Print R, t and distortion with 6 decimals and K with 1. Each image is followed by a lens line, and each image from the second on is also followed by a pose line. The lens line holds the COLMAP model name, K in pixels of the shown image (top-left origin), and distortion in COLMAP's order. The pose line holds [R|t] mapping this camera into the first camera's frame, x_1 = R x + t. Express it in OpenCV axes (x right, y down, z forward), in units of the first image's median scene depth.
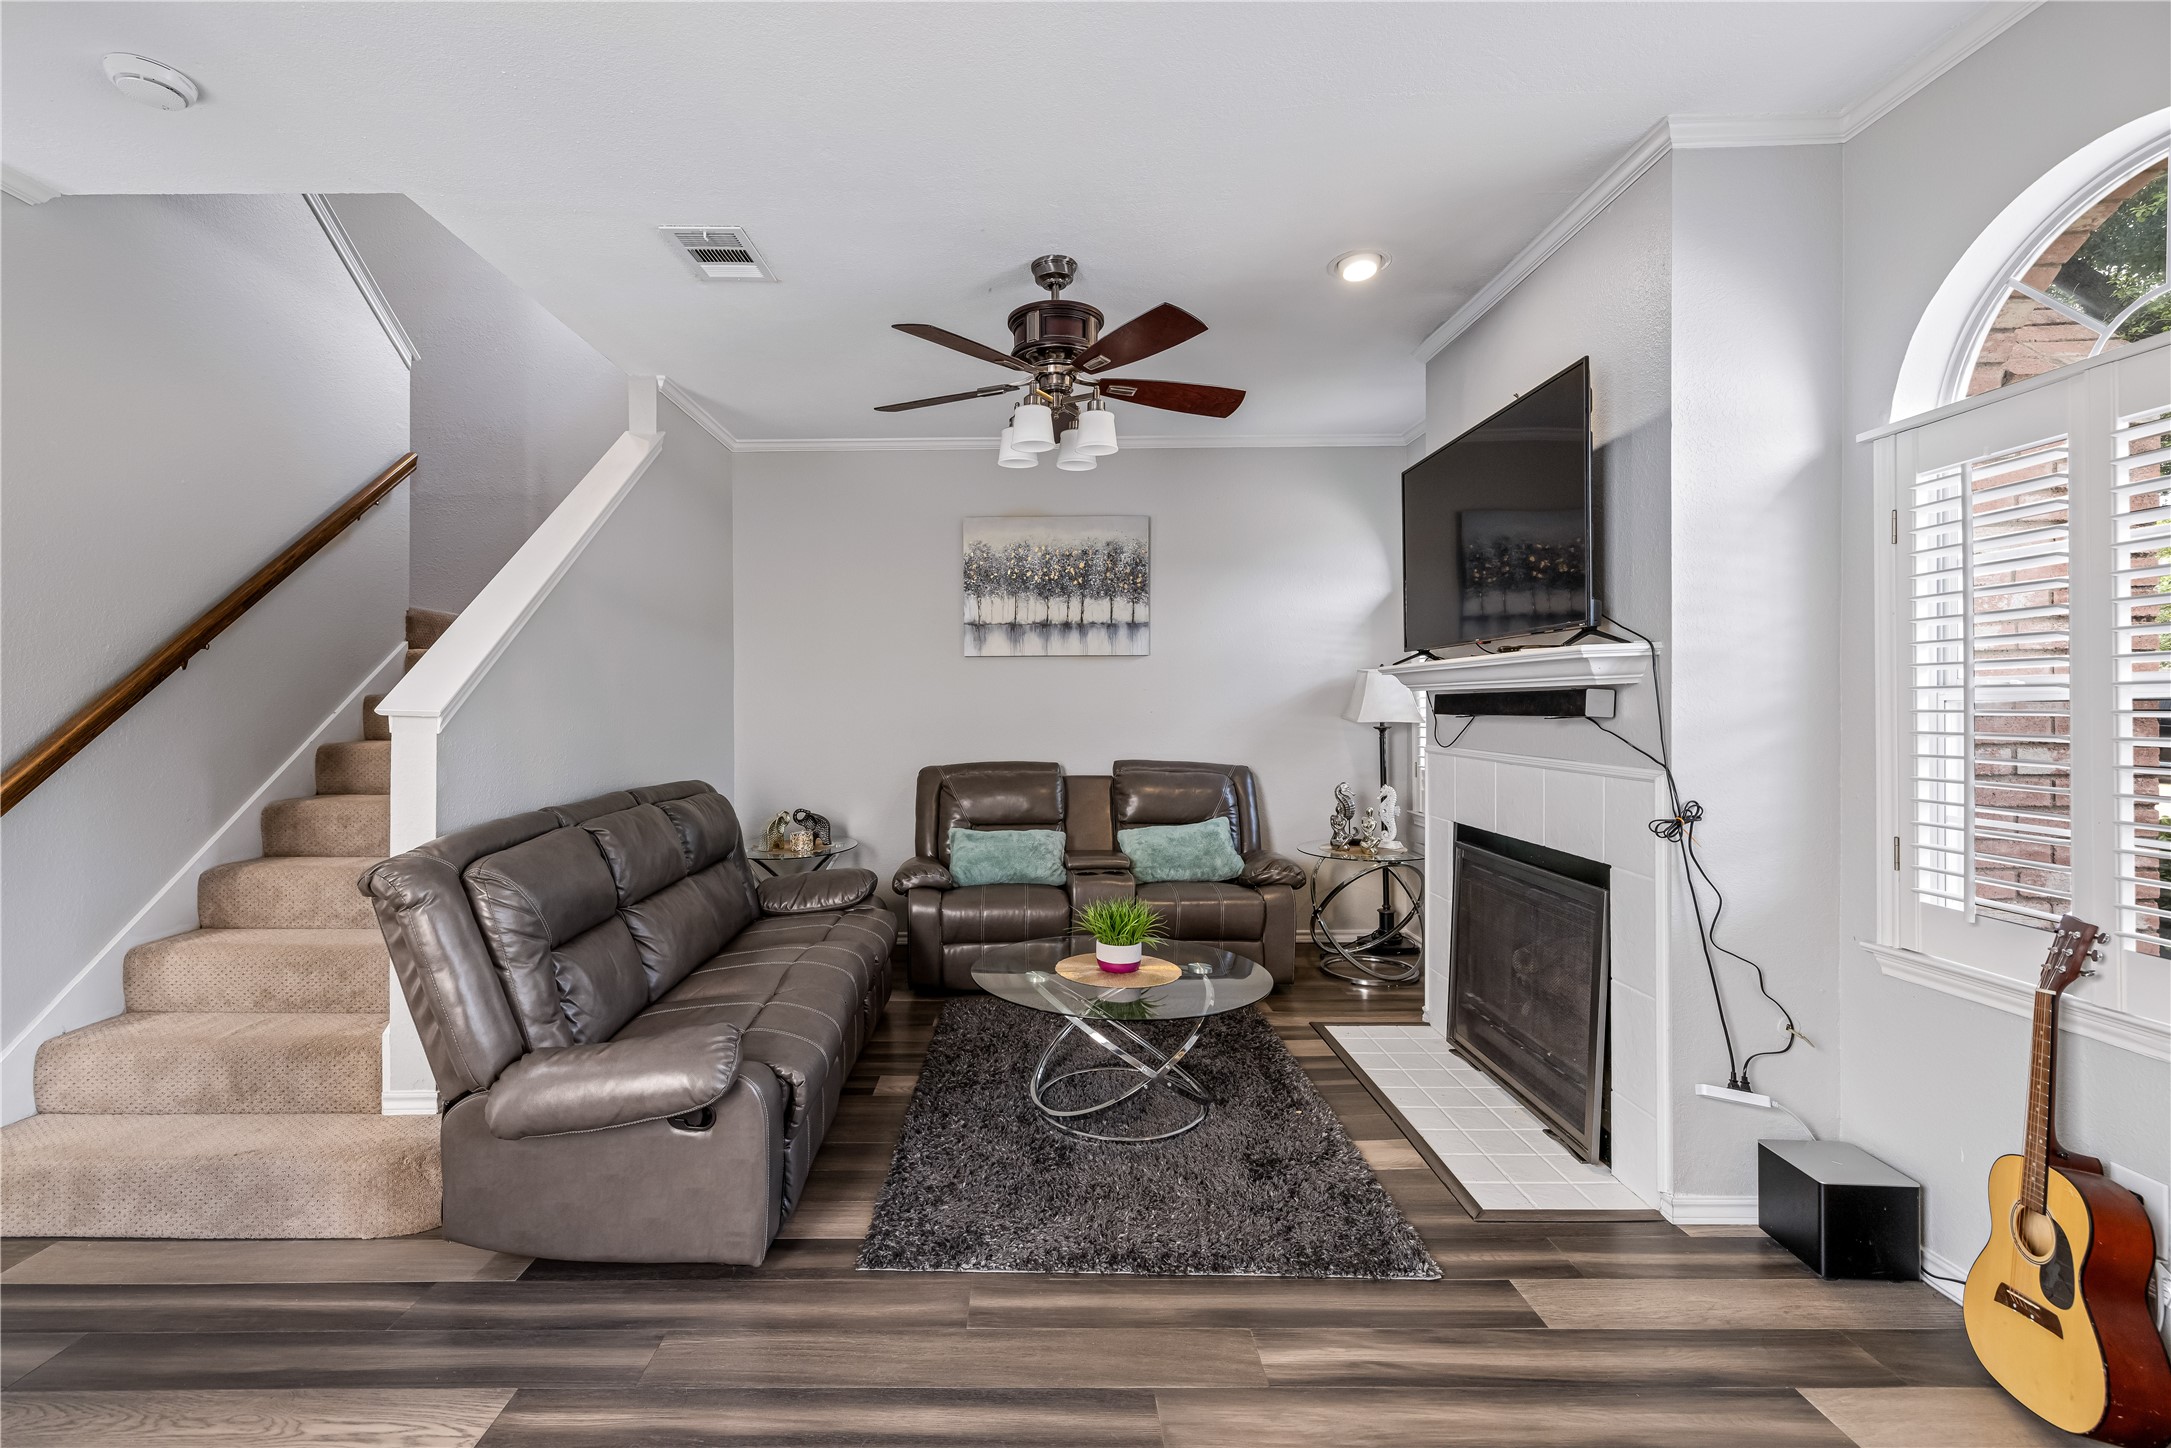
lens RADIAL K [[933.9, 0, 1032.4], [0, 933.9, 705.8], [0, 0, 1]] dist [-0.000561, 0.000251]
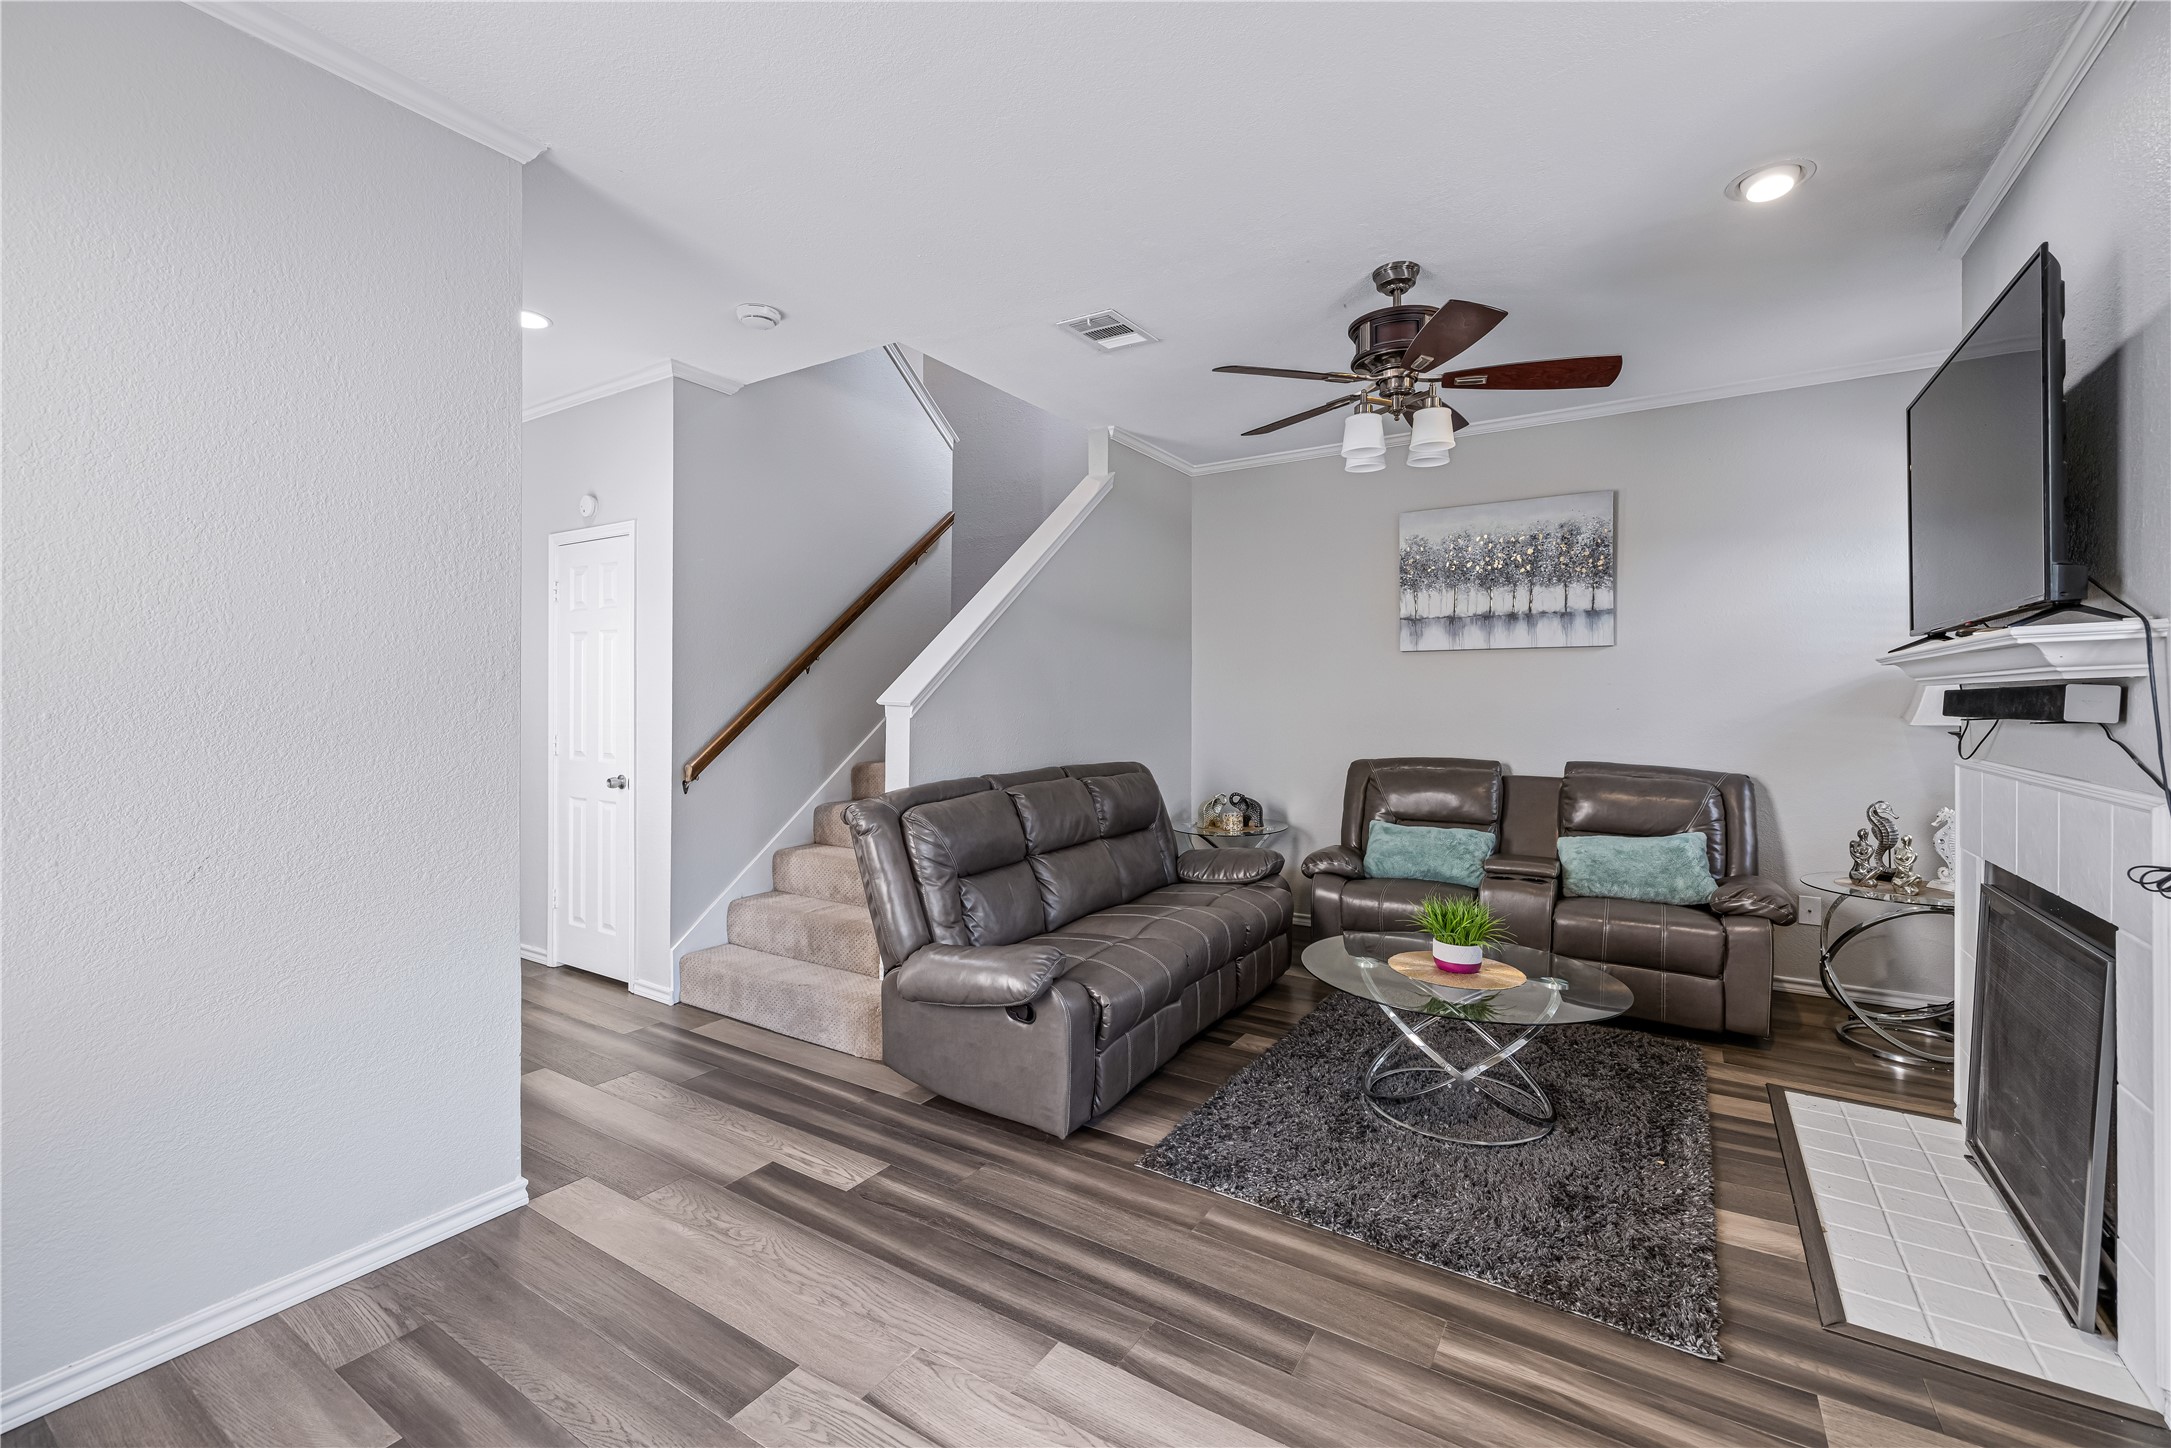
lens RADIAL K [[920.7, 0, 1069.2], [0, 920.7, 694.4], [0, 0, 1]] dist [0.001436, 0.000152]
pose [[0.840340, 0.003349, -0.542050, 0.292102], [-0.005884, 0.999978, -0.002944, -0.003151], [0.542028, 0.005663, 0.840341, -0.042658]]
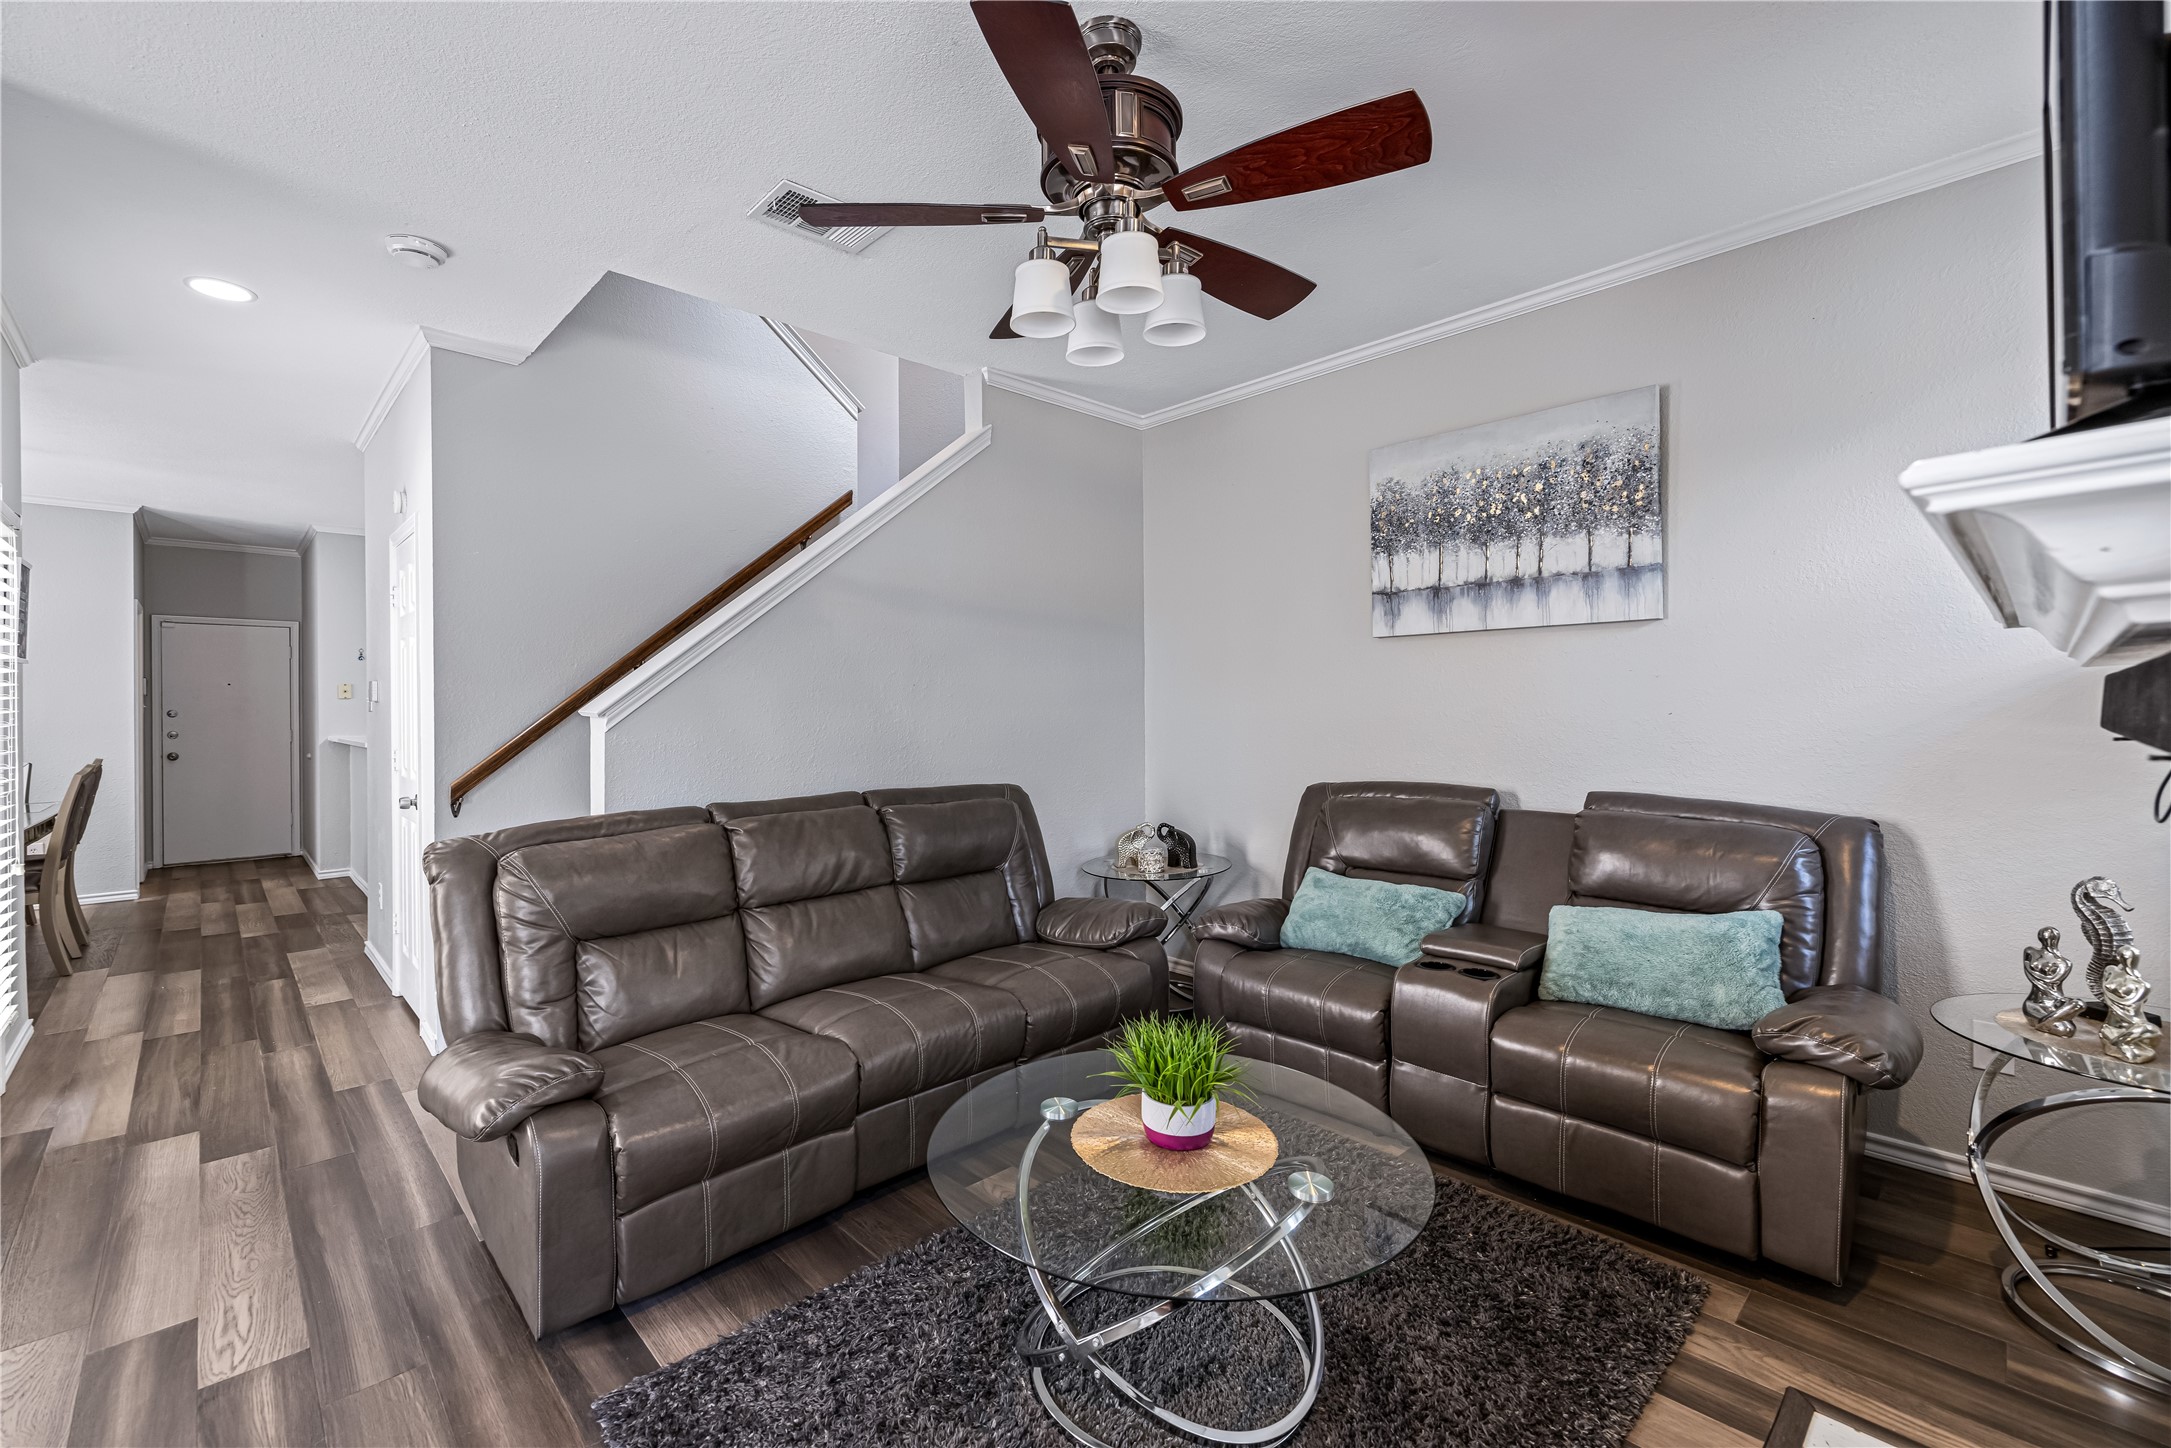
lens RADIAL K [[914.7, 0, 1063.2], [0, 914.7, 704.6], [0, 0, 1]] dist [0.000064, 0.000090]
pose [[0.686686, -0.001443, -0.726952, 0.508158], [0.005606, 0.999979, 0.003310, -0.005956], [0.726932, -0.006348, 0.686680, 0.568875]]
